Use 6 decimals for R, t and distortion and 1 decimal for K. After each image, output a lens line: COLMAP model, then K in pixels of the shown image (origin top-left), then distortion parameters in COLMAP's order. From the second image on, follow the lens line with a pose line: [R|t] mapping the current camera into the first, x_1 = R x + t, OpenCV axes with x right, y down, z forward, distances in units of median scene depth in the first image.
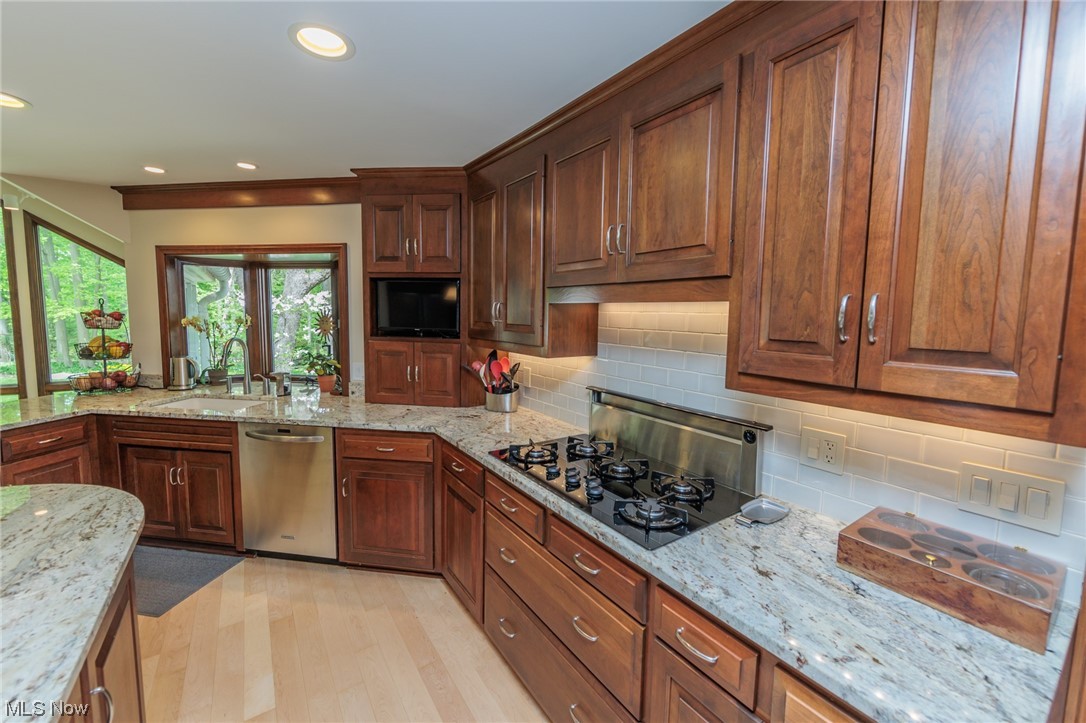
lens RADIAL K [[430.6, 0, 544.7], [0, 430.6, 349.6], [0, 0, 1]] dist [-0.001730, -0.000129]
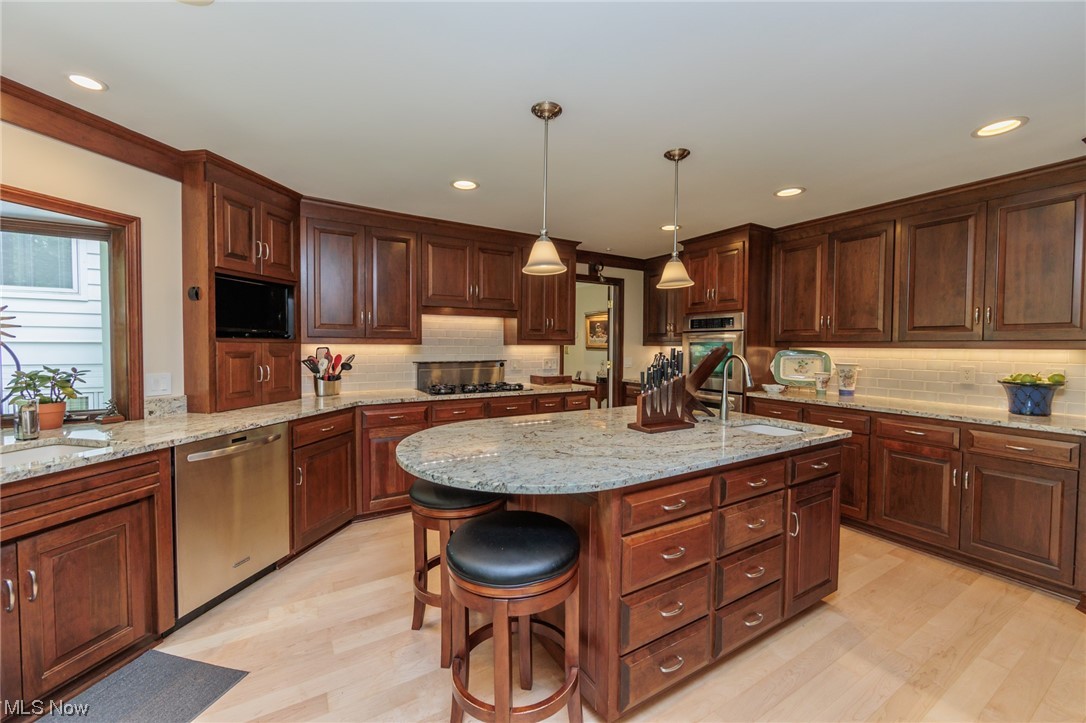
lens RADIAL K [[426.5, 0, 549.4], [0, 426.5, 351.6], [0, 0, 1]] dist [-0.000104, 0.000294]
pose [[0.063915, -0.034476, 0.997360, -1.738307], [0.080503, 0.996324, 0.029282, 0.040709], [-0.994703, 0.078419, 0.066456, 0.351779]]
